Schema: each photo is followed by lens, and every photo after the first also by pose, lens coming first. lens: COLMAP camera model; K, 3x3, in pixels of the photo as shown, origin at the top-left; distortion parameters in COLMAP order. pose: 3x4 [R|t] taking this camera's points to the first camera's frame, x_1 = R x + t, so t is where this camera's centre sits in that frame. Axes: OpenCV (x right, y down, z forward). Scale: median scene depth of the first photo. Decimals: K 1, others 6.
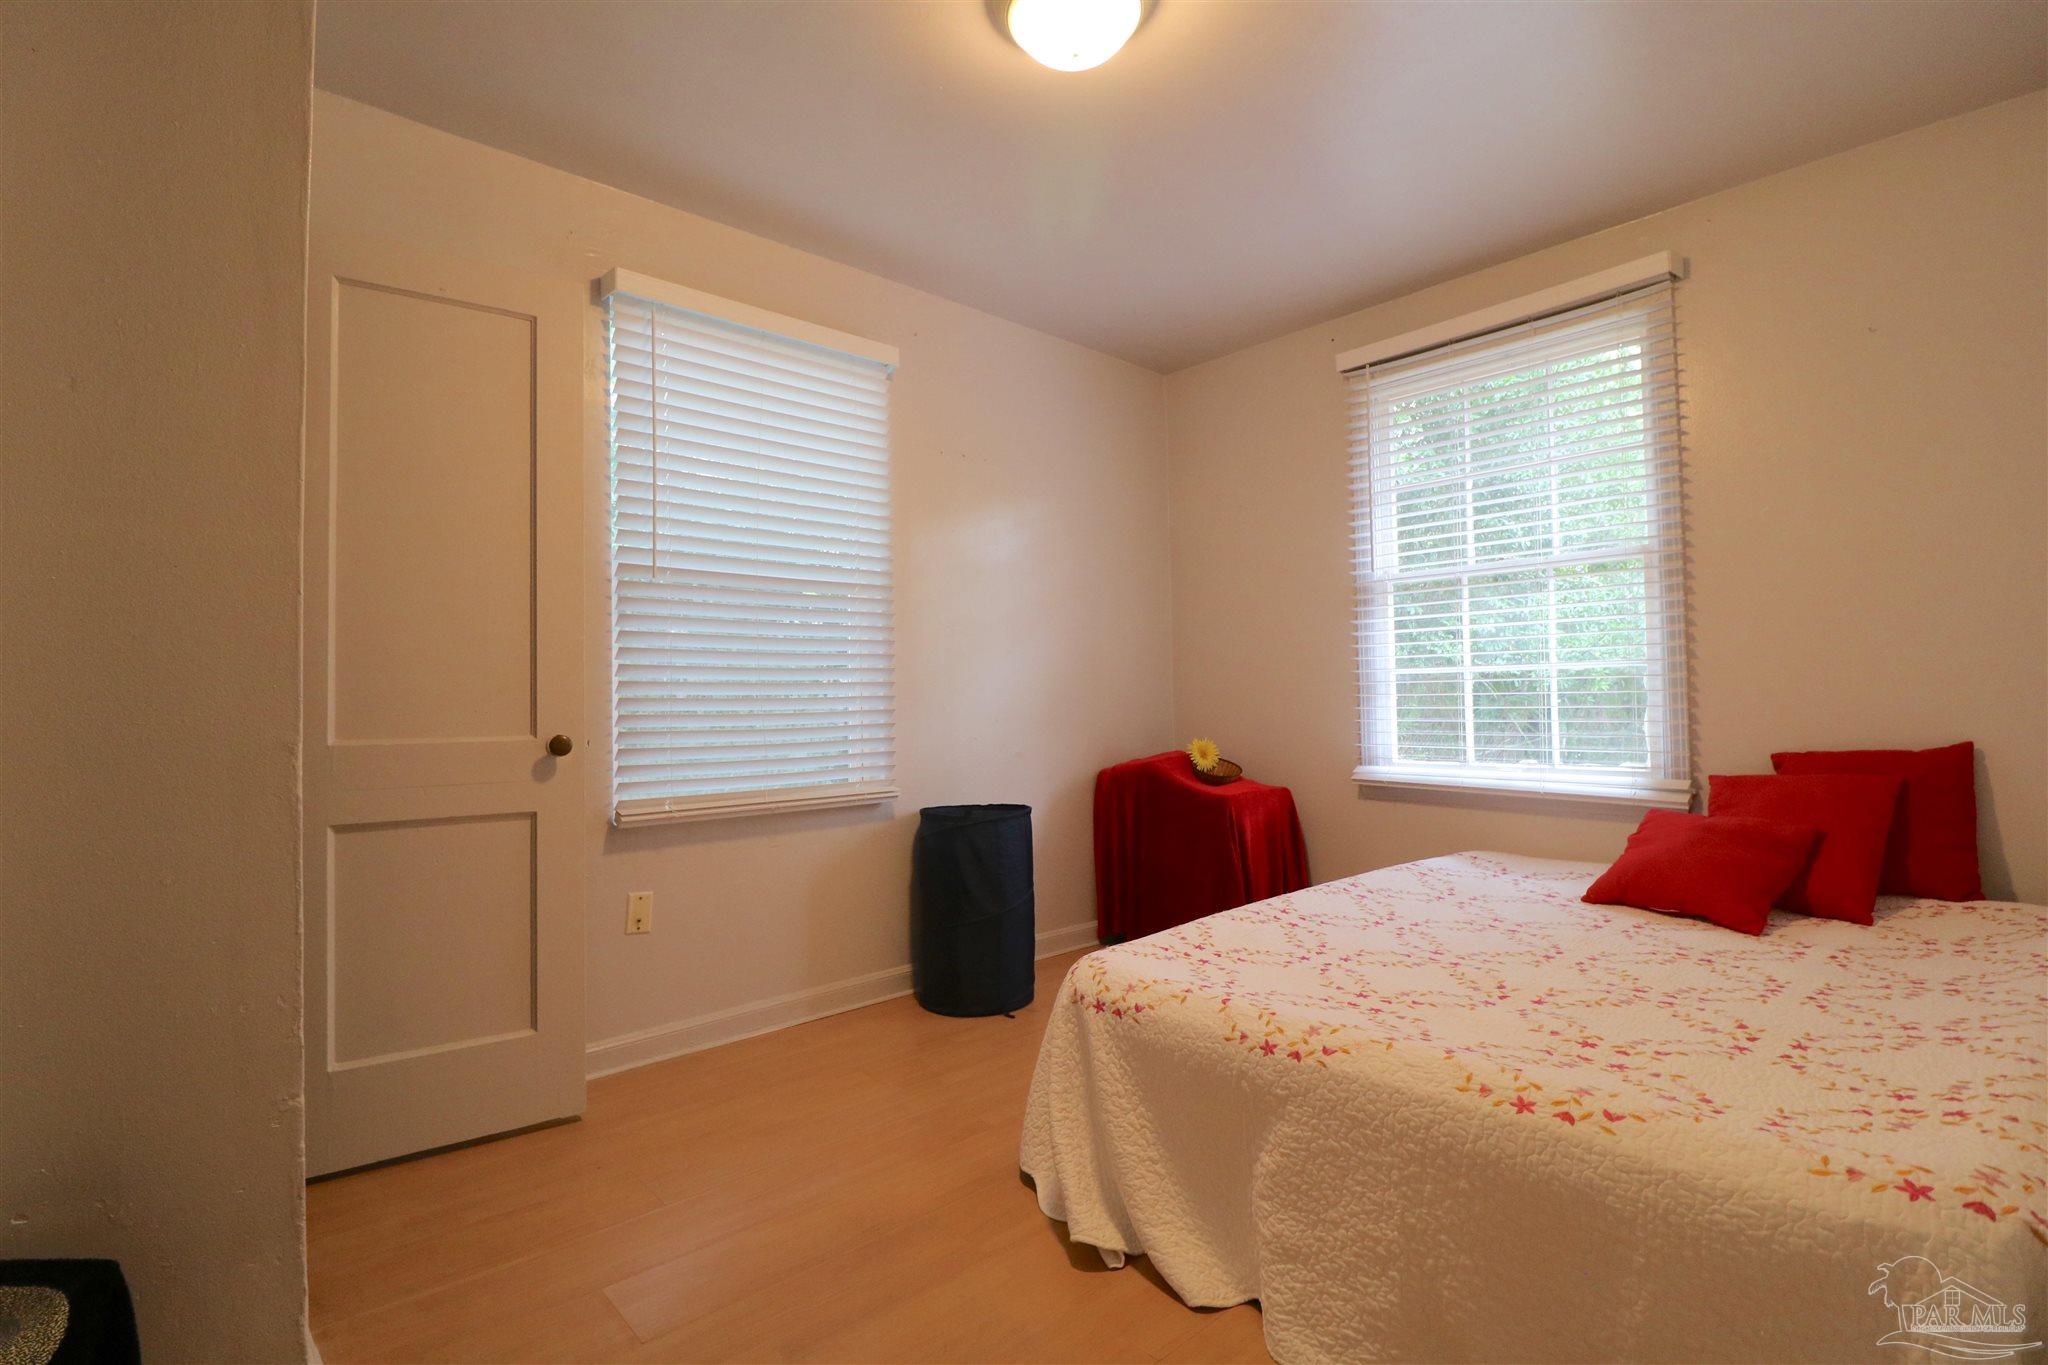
lens RADIAL K [[960.9, 0, 1017.3], [0, 960.9, 684.1], [0, 0, 1]] dist [-0.002104, -0.011592]
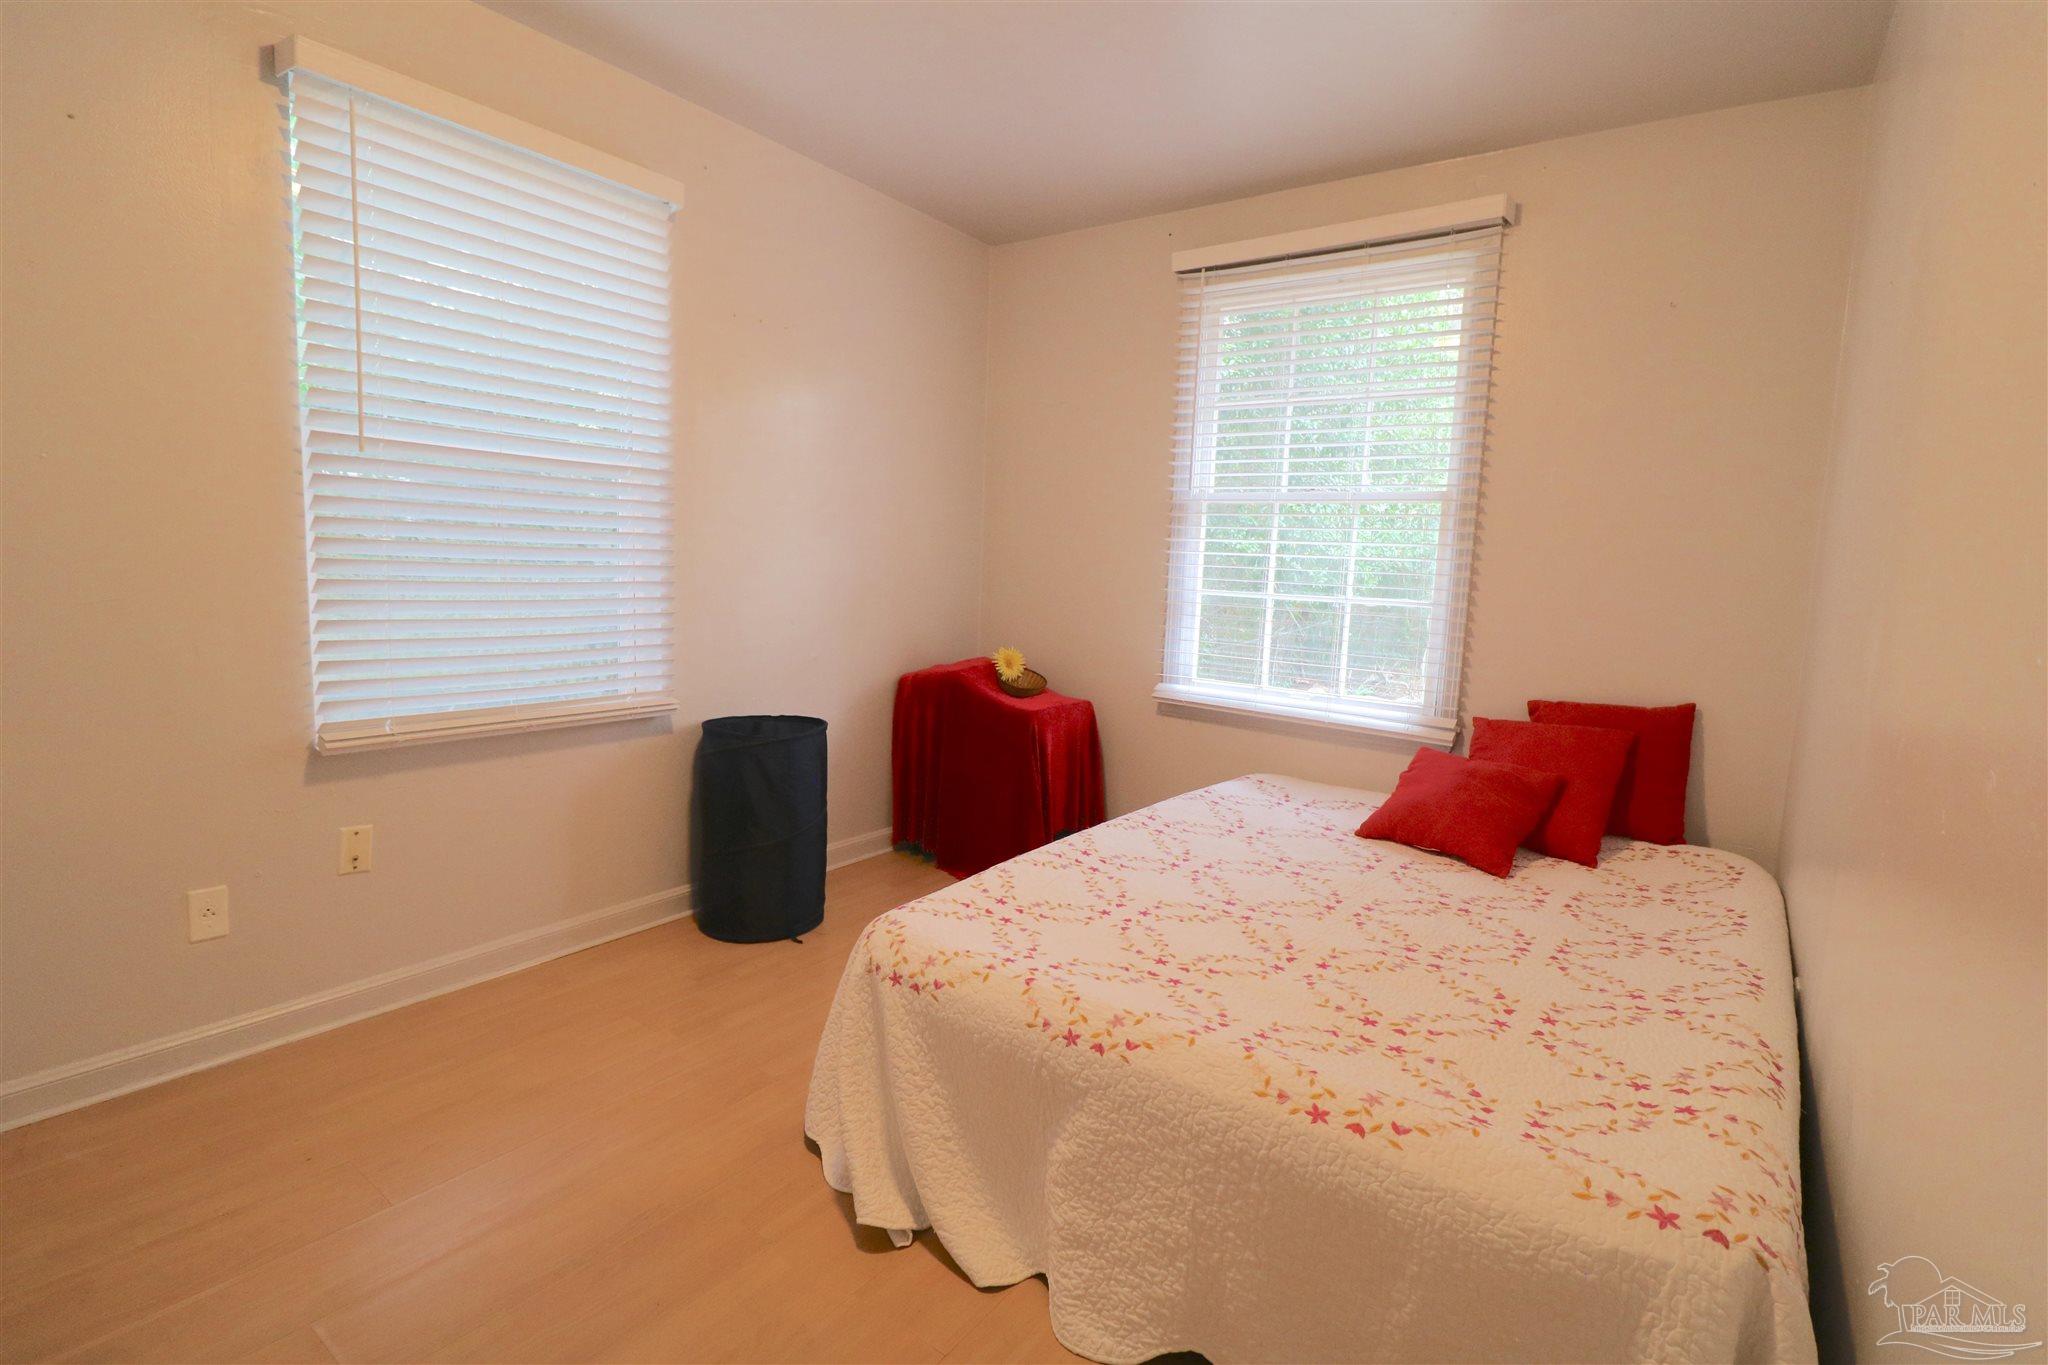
lens RADIAL K [[960.9, 0, 1023.8], [0, 960.9, 679.5], [0, 0, 1]] dist [-0.002104, -0.011592]
pose [[0.975595, 0.028876, 0.217672, -0.004195], [-0.060284, 0.988447, 0.139061, -0.067479], [-0.211142, -0.148789, 0.966065, 0.076565]]
